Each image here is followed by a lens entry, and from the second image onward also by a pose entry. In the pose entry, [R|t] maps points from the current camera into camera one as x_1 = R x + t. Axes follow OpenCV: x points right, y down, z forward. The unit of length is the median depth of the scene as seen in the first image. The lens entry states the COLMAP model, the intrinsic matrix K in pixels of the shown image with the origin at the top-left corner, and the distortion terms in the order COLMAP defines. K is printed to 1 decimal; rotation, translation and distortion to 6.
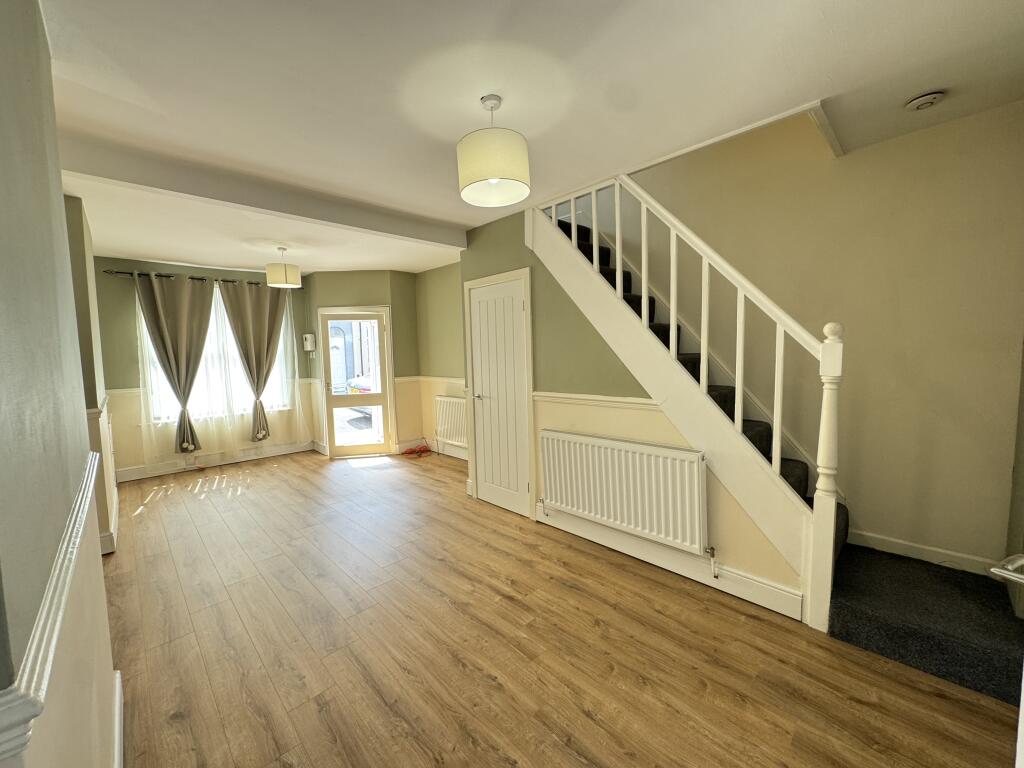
lens RADIAL K [[407.8, 0, 516.3], [0, 407.8, 374.6], [0, 0, 1]] dist [-0.002121, 0.000262]
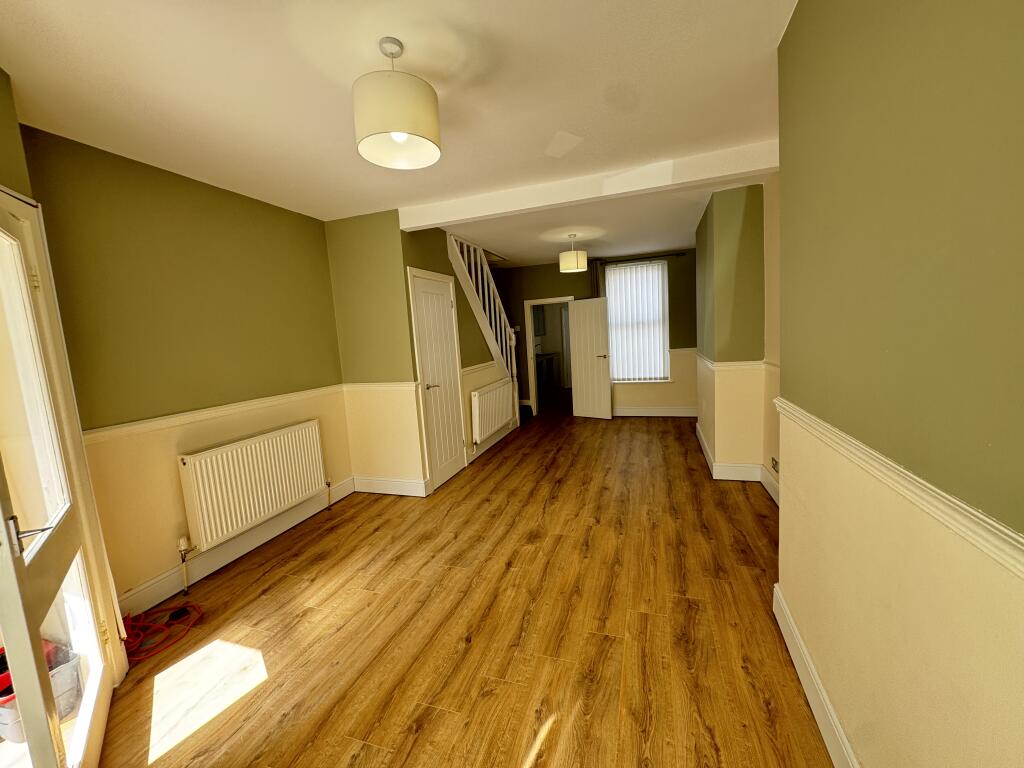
lens RADIAL K [[407.8, 0, 514.4], [0, 407.8, 380.6], [0, 0, 1]] dist [-0.002121, 0.000262]
pose [[-0.453018, -0.049257, 0.890139, -1.140045], [0.126765, 0.984768, 0.119008, -0.052270], [-0.882443, 0.166752, -0.439874, 1.337279]]
